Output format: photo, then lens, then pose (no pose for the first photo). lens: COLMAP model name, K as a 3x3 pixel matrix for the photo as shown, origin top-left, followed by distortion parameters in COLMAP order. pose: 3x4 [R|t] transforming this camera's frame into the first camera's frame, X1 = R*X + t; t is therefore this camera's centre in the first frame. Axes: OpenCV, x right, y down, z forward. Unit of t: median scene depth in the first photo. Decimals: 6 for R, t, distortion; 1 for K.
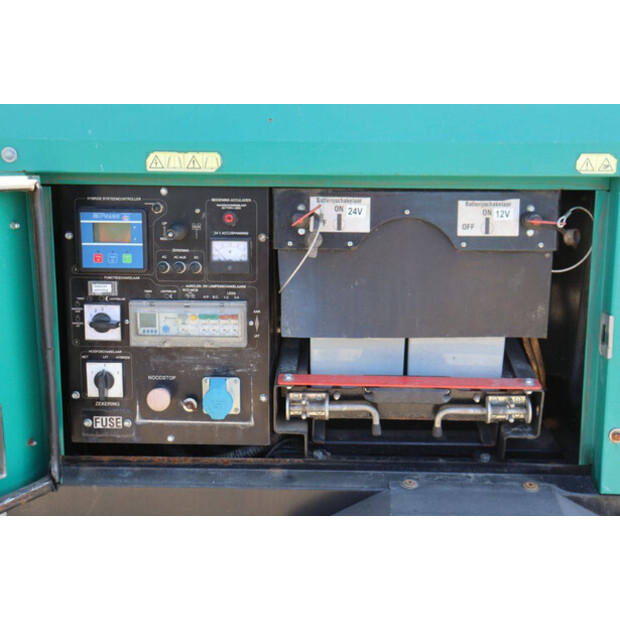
lens RADIAL K [[803.3, 0, 310.2], [0, 803.3, 309.0], [0, 0, 1]] dist [0.050766, 0.000000]
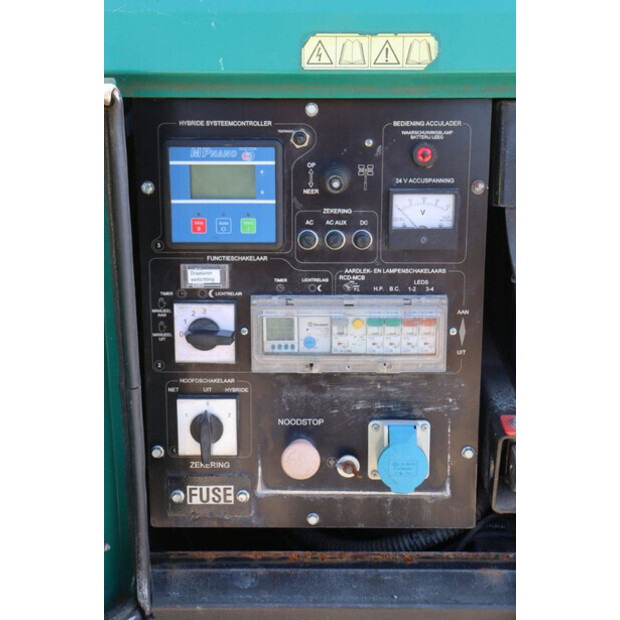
lens RADIAL K [[891.3, 0, 309.9], [0, 891.3, 311.1], [0, 0, 1]] dist [0.079302, 0.000000]
pose [[0.999539, -0.012570, 0.027645, -0.198602], [0.011279, 0.998861, 0.046356, -0.029701], [-0.028197, -0.046023, 0.998542, 0.338786]]
